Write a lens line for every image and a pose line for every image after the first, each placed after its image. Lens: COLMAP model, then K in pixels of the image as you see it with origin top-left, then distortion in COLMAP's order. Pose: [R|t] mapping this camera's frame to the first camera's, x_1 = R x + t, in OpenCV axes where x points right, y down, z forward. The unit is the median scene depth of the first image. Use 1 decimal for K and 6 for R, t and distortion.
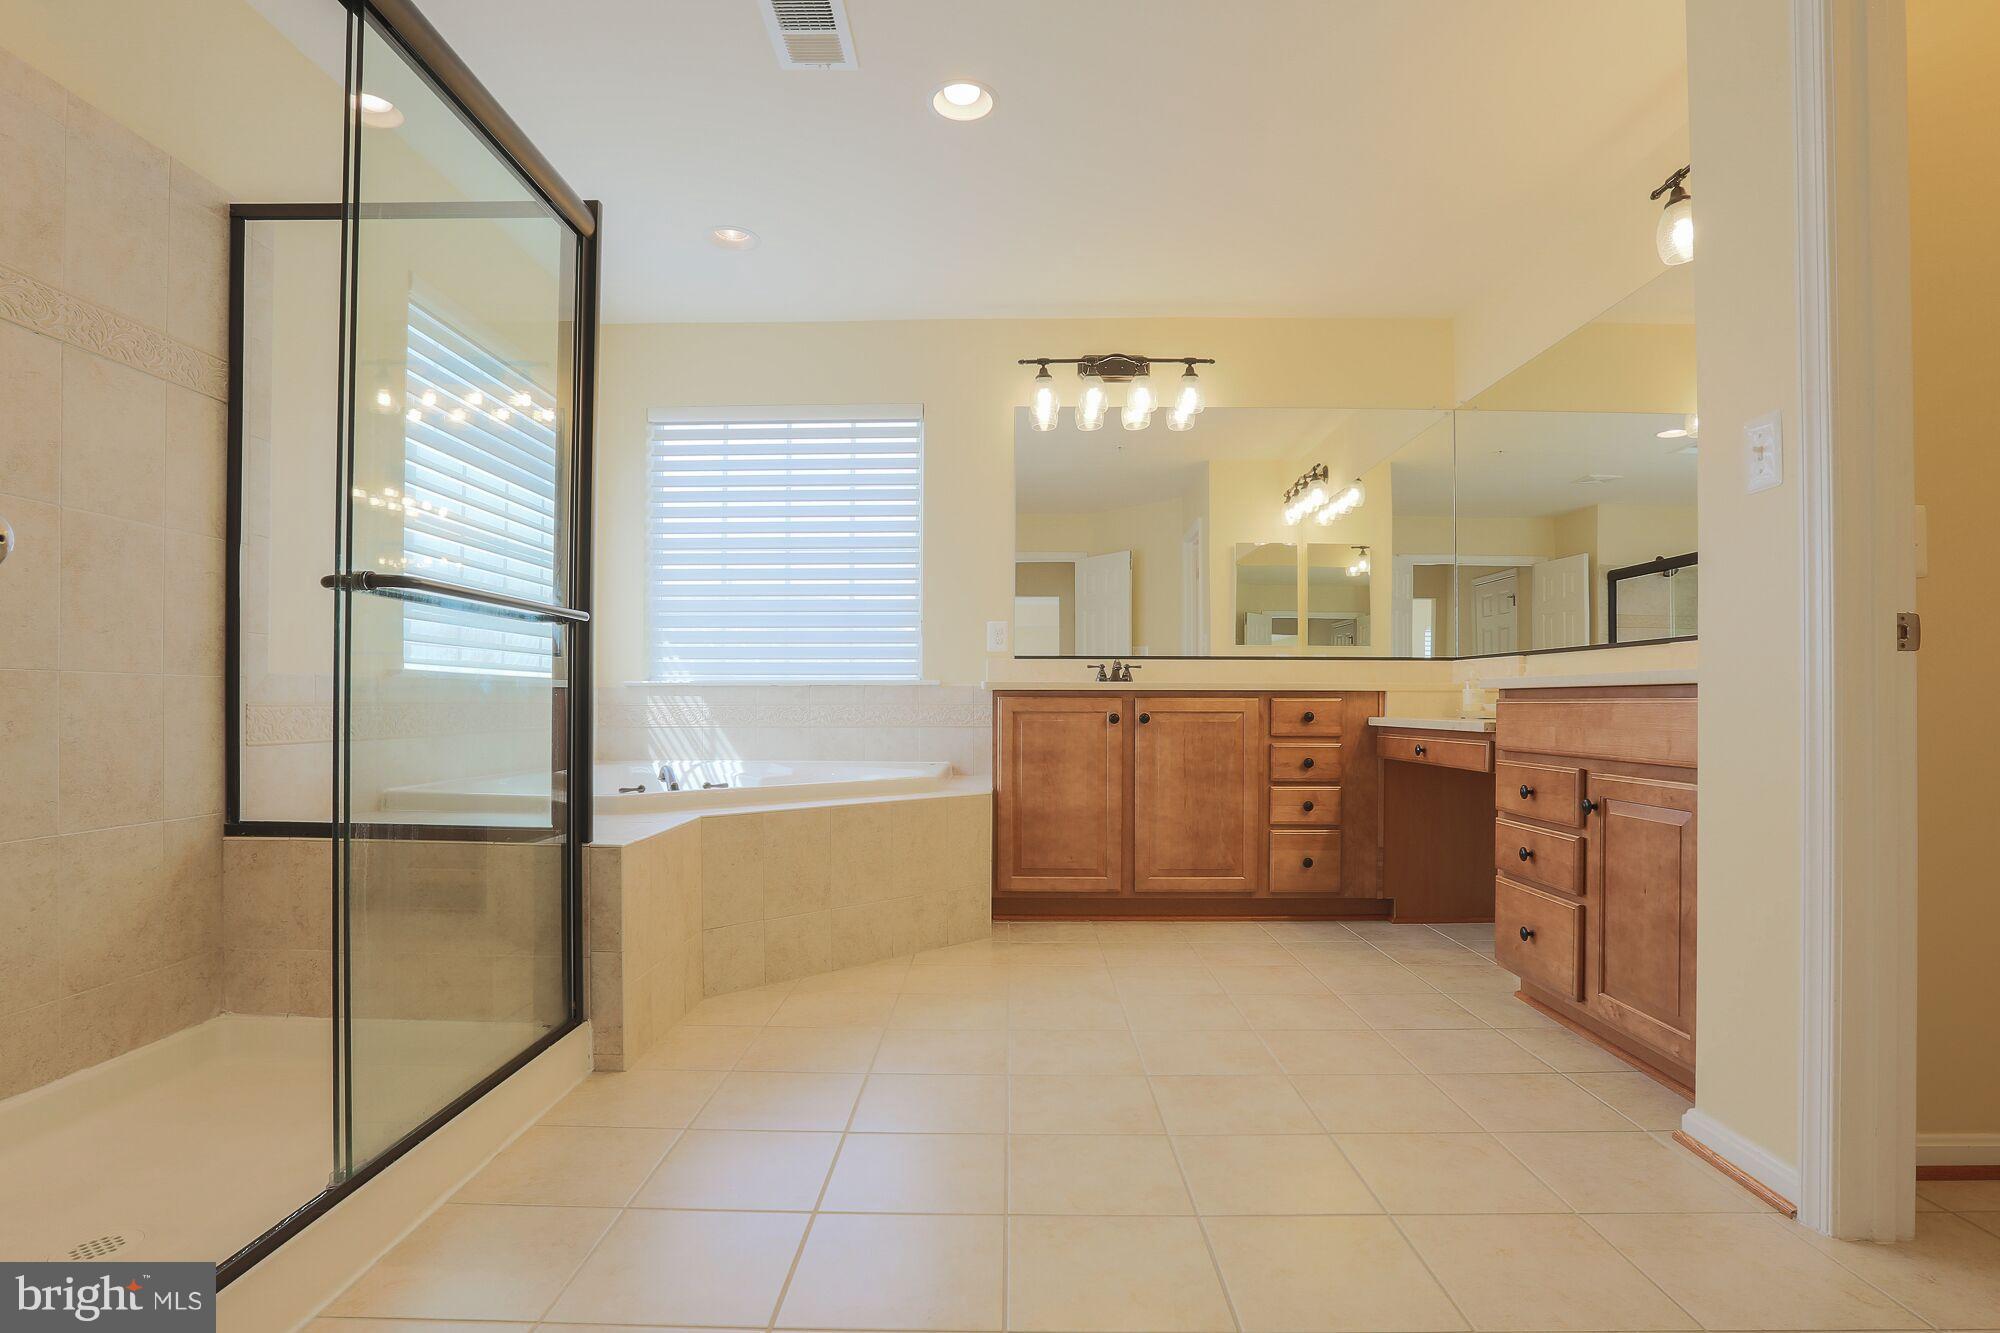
lens RADIAL K [[992.0, 0, 989.1], [0, 992.0, 704.8], [0, 0, 1]] dist [-0.001975, 0.008029]
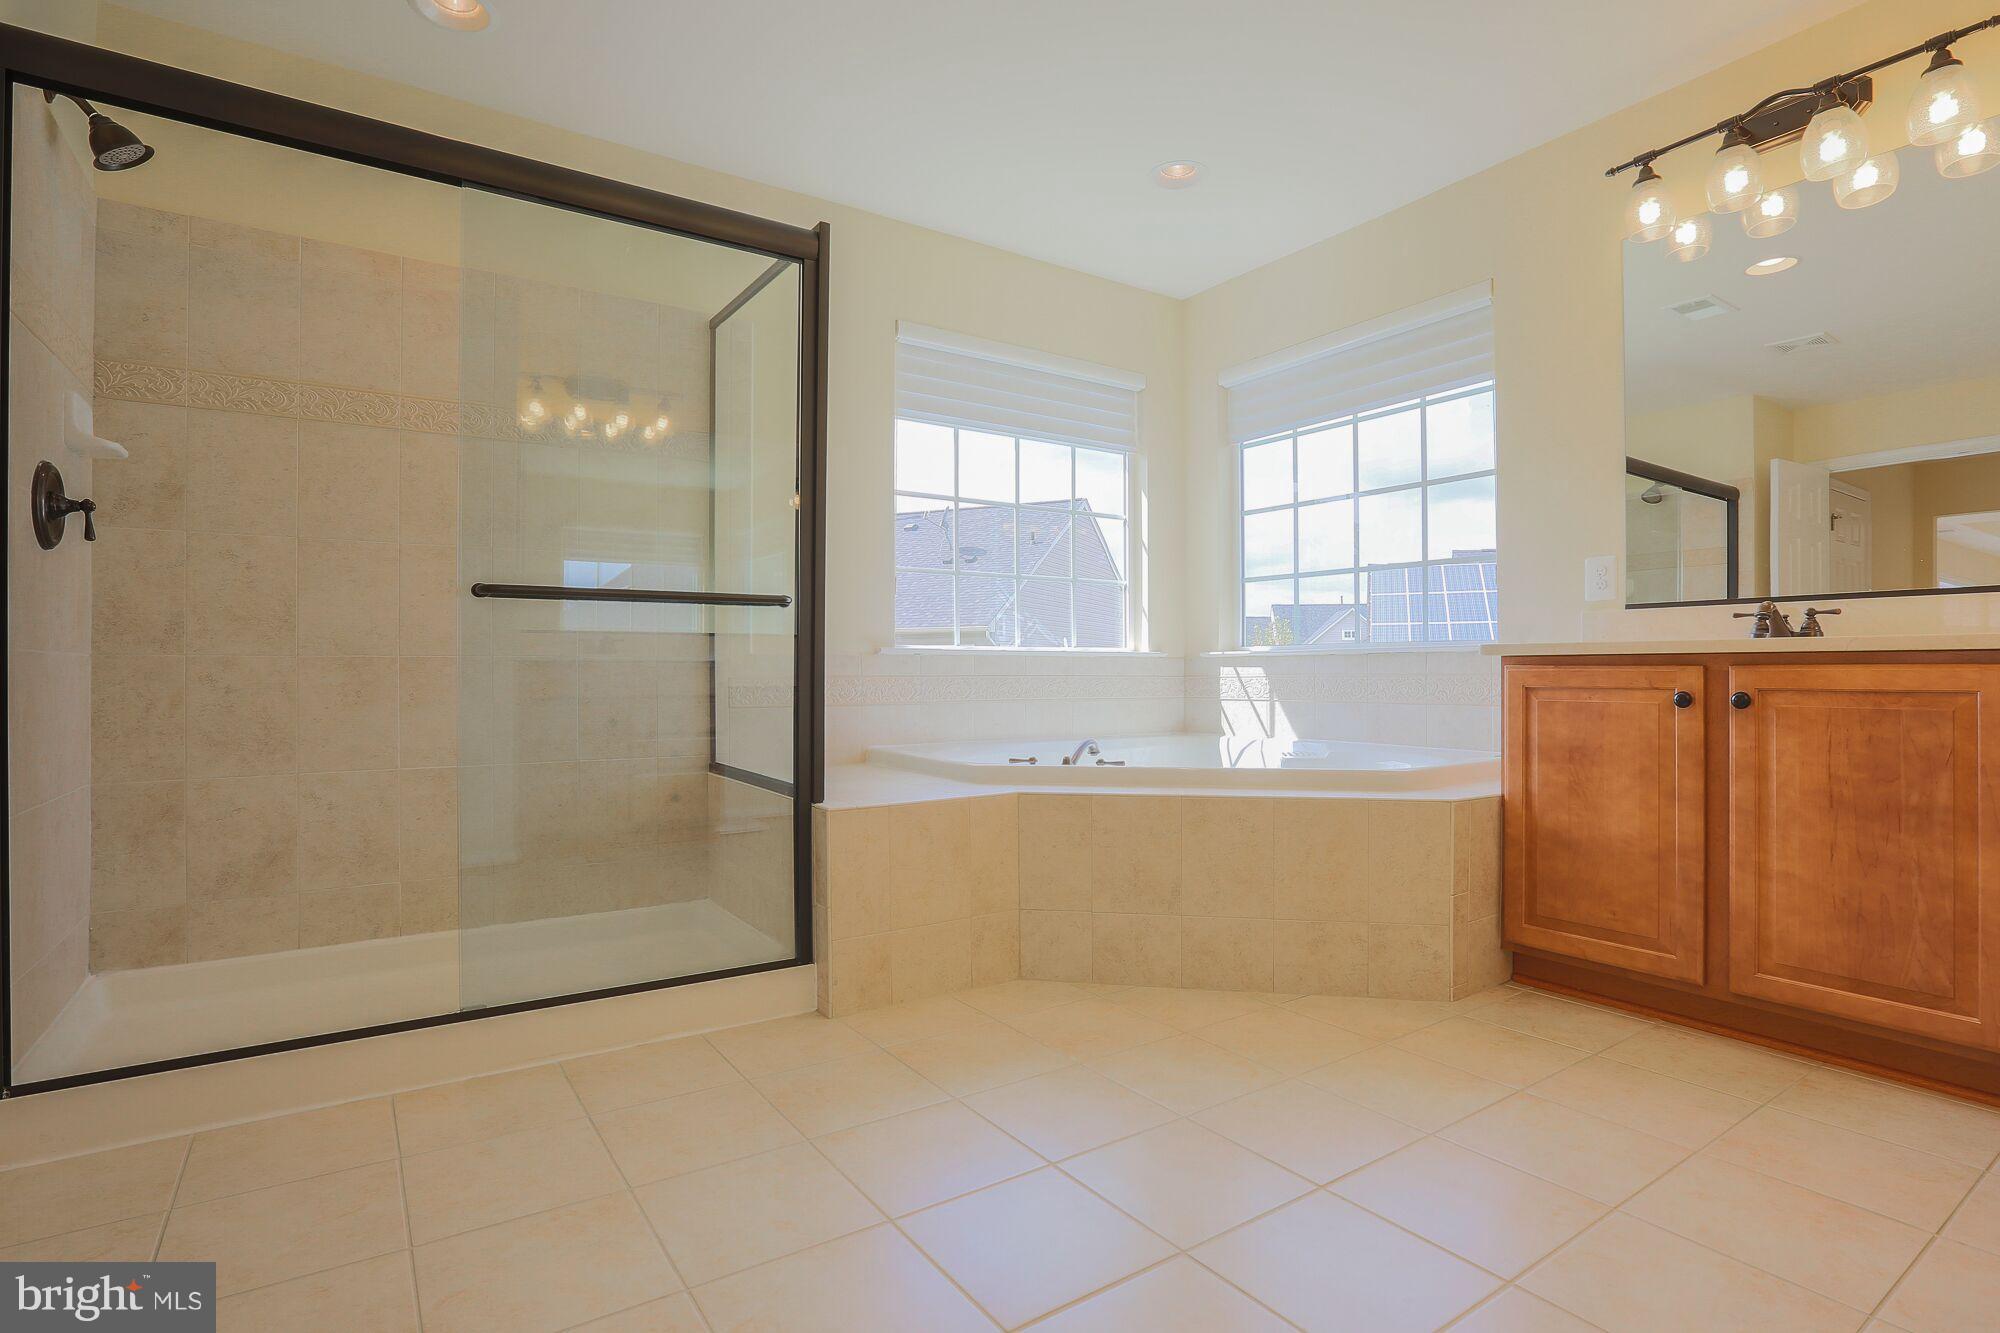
lens RADIAL K [[992.0, 0, 1004.9], [0, 992.0, 662.7], [0, 0, 1]] dist [-0.001975, 0.008029]
pose [[0.607418, -0.010625, -0.794311, 0.358797], [0.002342, 0.999930, -0.011584, -0.002895], [0.794379, 0.005176, 0.607401, 0.292398]]
